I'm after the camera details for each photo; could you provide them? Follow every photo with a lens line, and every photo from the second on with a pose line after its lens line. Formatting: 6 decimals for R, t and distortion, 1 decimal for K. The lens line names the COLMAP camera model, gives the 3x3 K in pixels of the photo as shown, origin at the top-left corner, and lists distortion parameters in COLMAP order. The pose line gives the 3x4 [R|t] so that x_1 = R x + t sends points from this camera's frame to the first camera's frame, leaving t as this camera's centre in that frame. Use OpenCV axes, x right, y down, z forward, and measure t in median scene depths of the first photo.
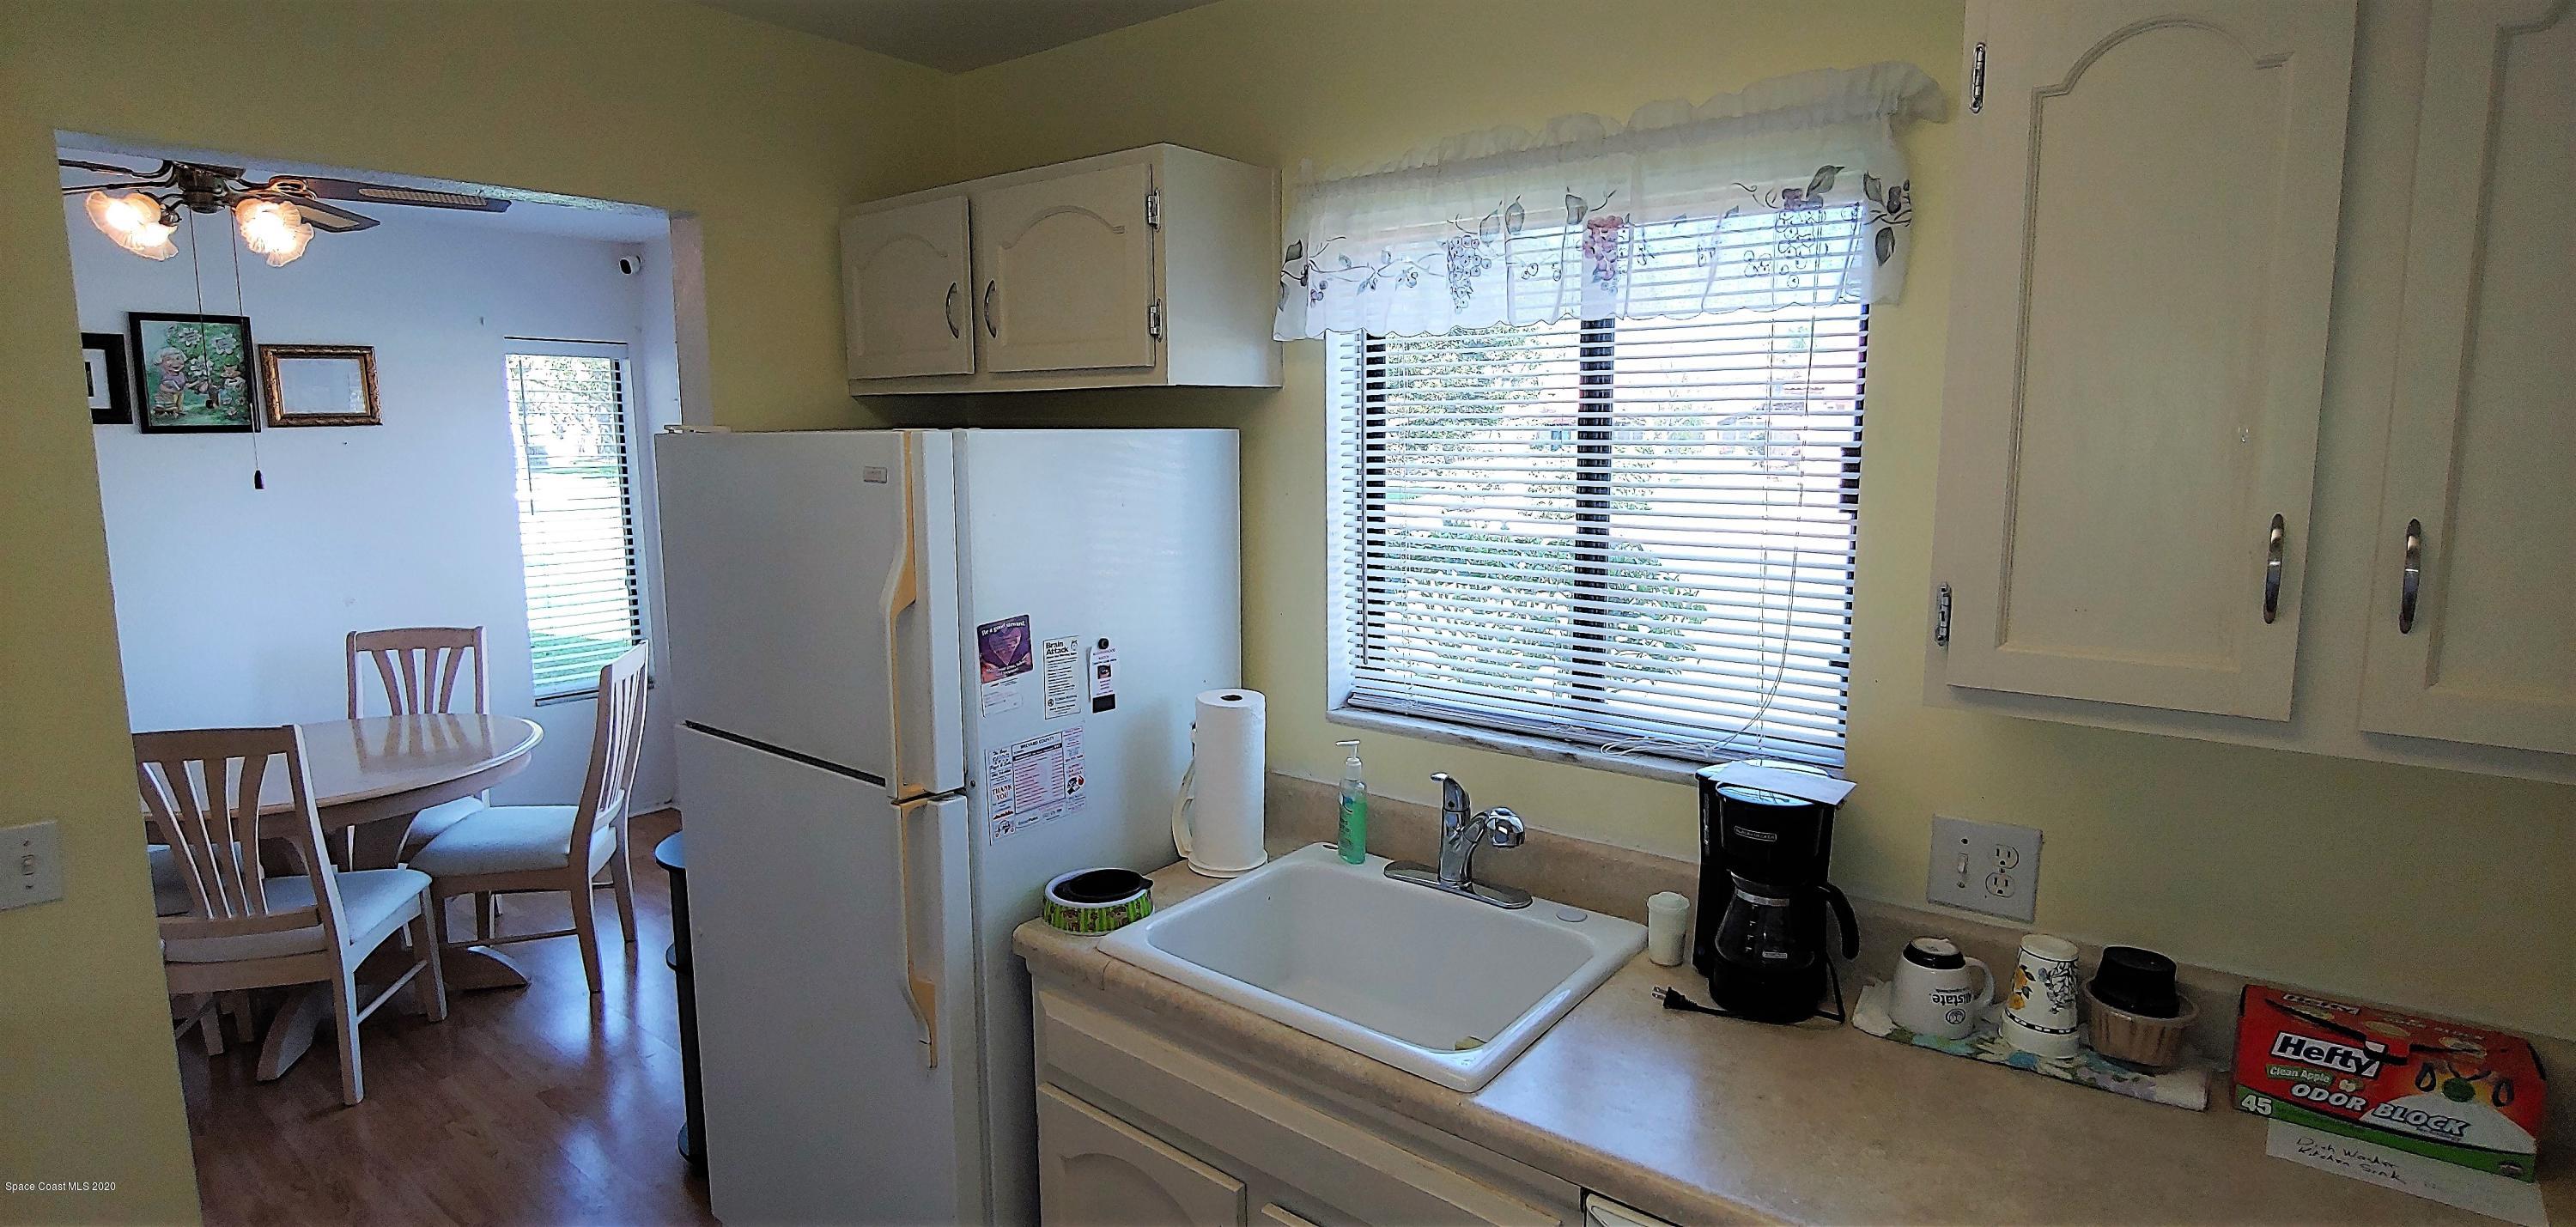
lens RADIAL K [[1240.0, 0, 1291.7], [0, 1240.0, 601.2], [0, 0, 1]] dist [-0.019931, -0.000712]
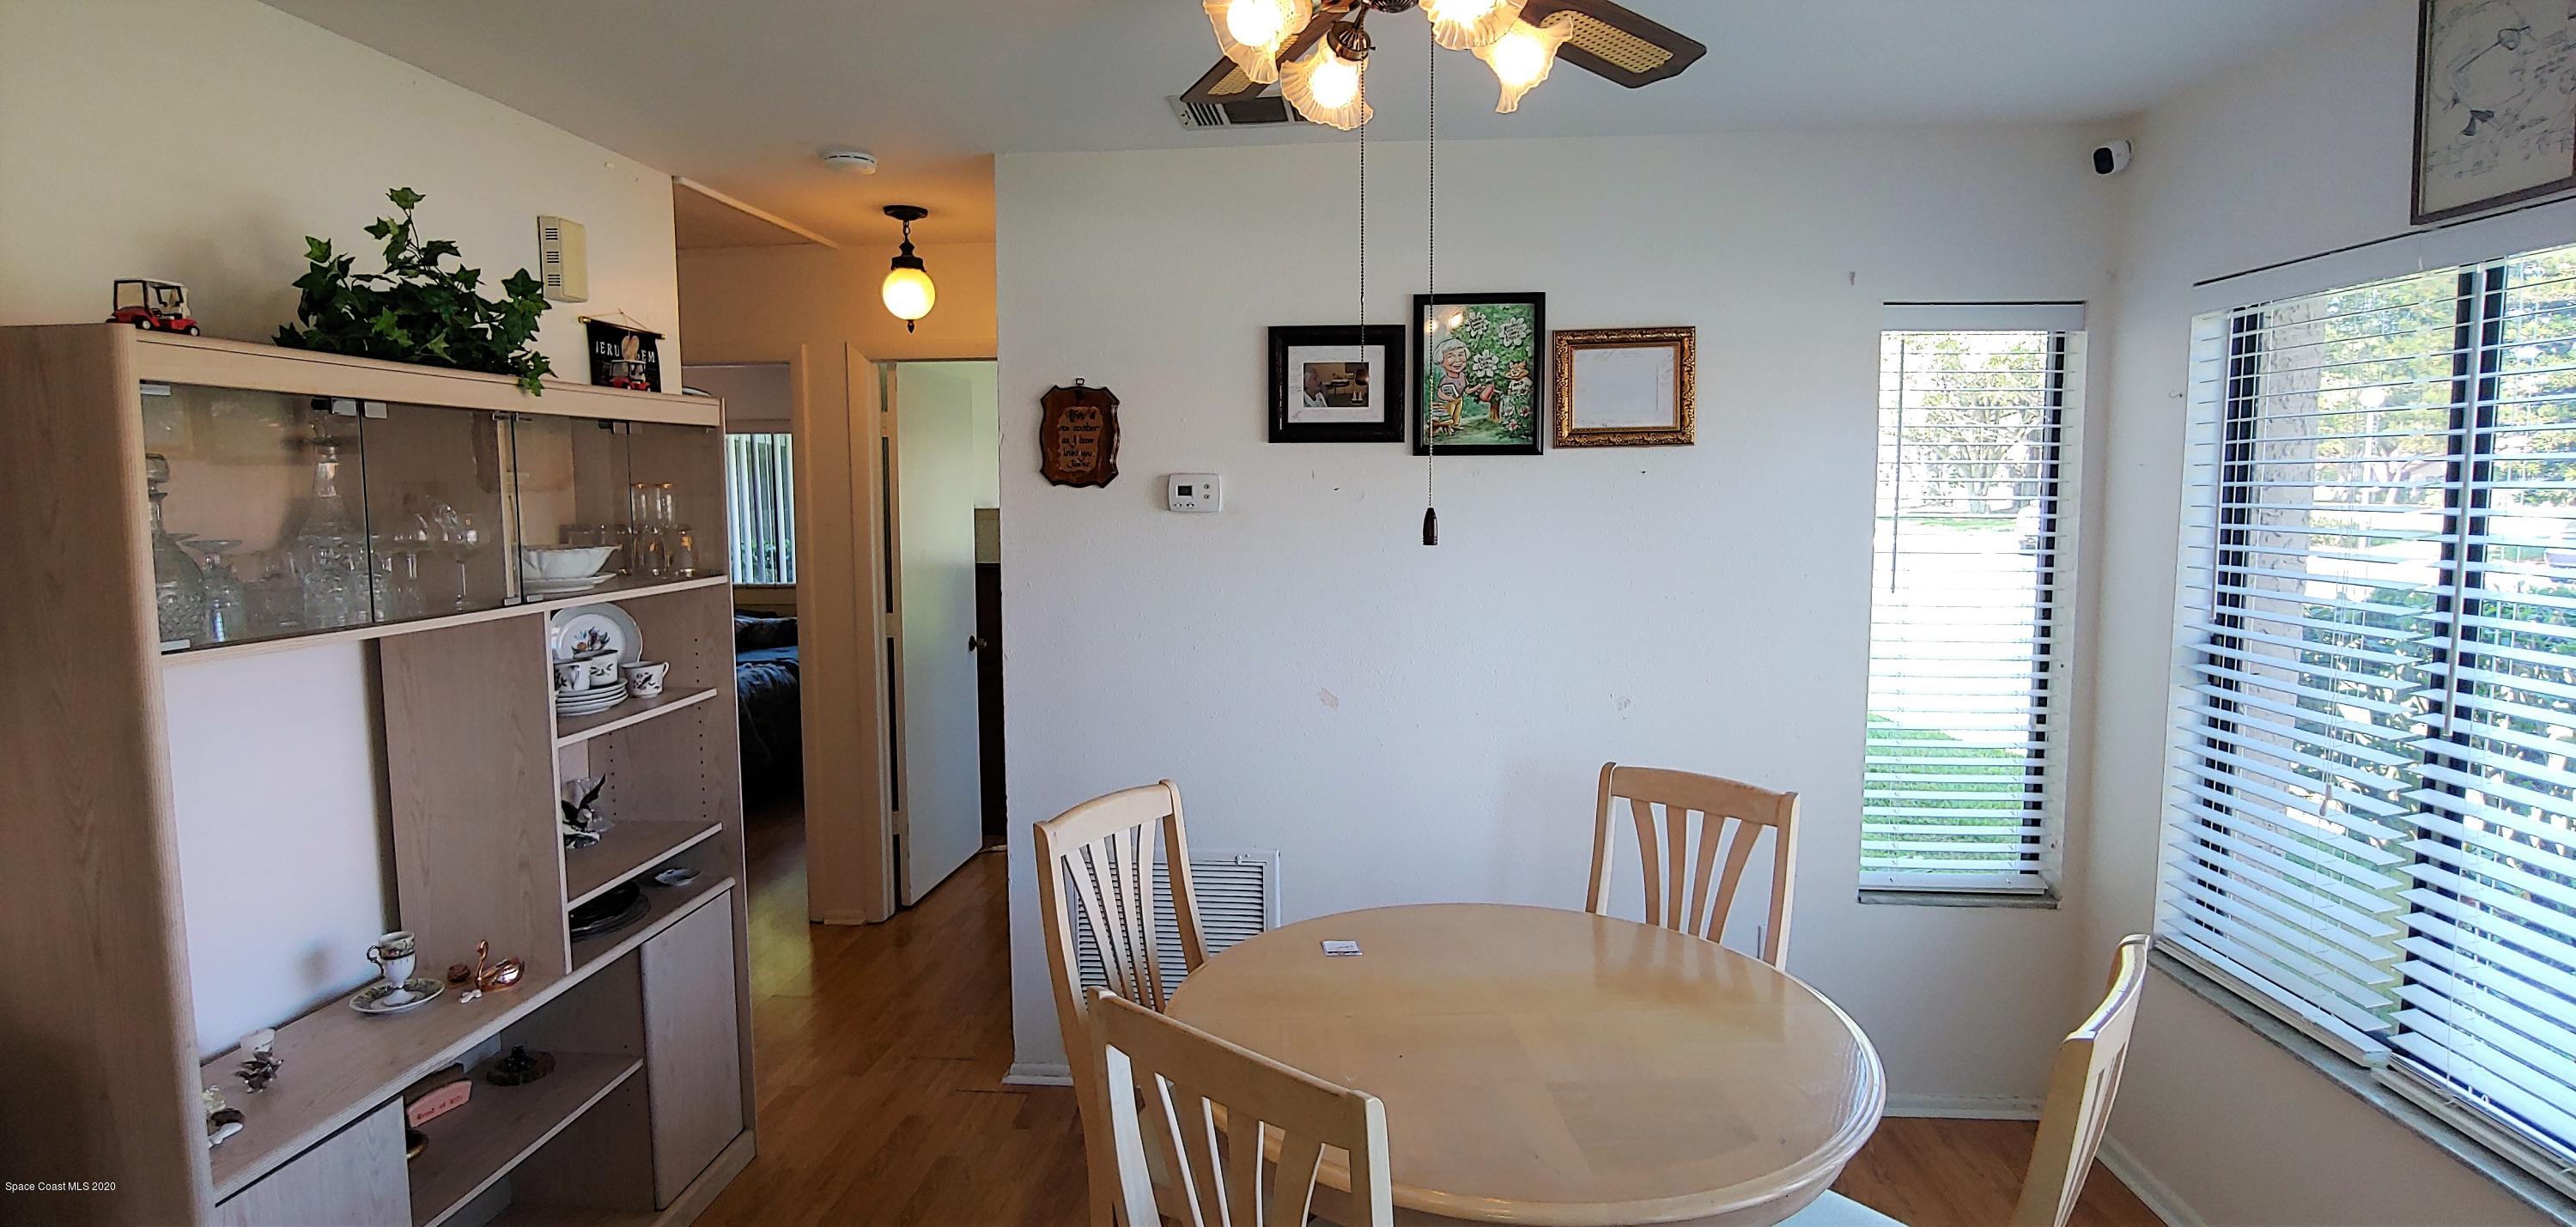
lens RADIAL K [[1240.0, 0, 1287.7], [0, 1240.0, 579.2], [0, 0, 1]] dist [-0.019931, -0.000712]
pose [[0.554989, 0.069671, -0.828935, -0.328647], [-0.115698, 0.993266, 0.006021, -0.054363], [0.823773, 0.092564, 0.559313, 0.487004]]
